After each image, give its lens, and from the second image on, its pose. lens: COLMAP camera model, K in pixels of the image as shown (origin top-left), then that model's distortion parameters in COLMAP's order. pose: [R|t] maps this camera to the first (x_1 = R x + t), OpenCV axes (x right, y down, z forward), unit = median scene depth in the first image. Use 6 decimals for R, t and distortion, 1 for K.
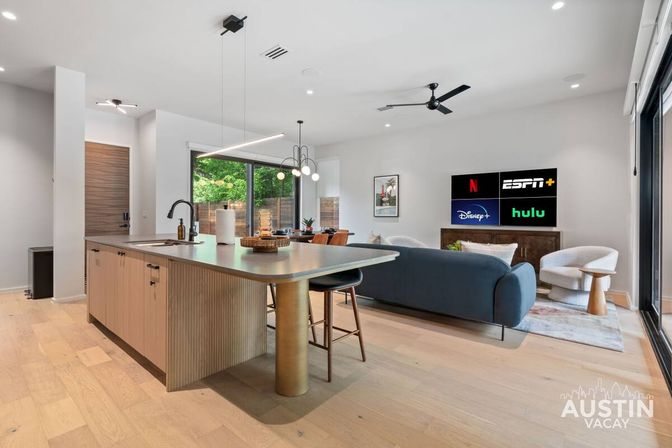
lens RADIAL K [[311.8, 0, 331.4], [0, 311.8, 219.4], [0, 0, 1]] dist [-0.005854, -0.000940]
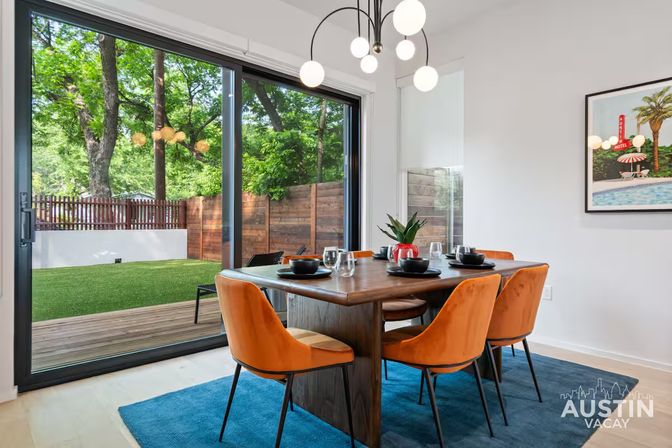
lens RADIAL K [[393.6, 0, 334.7], [0, 393.6, 223.9], [0, 0, 1]] dist [0.000085, 0.000127]
pose [[0.992464, -0.001699, -0.122522, -0.081287], [0.000420, 0.999945, -0.010464, 0.007308], [0.122533, 0.010333, 0.992411, 0.537824]]
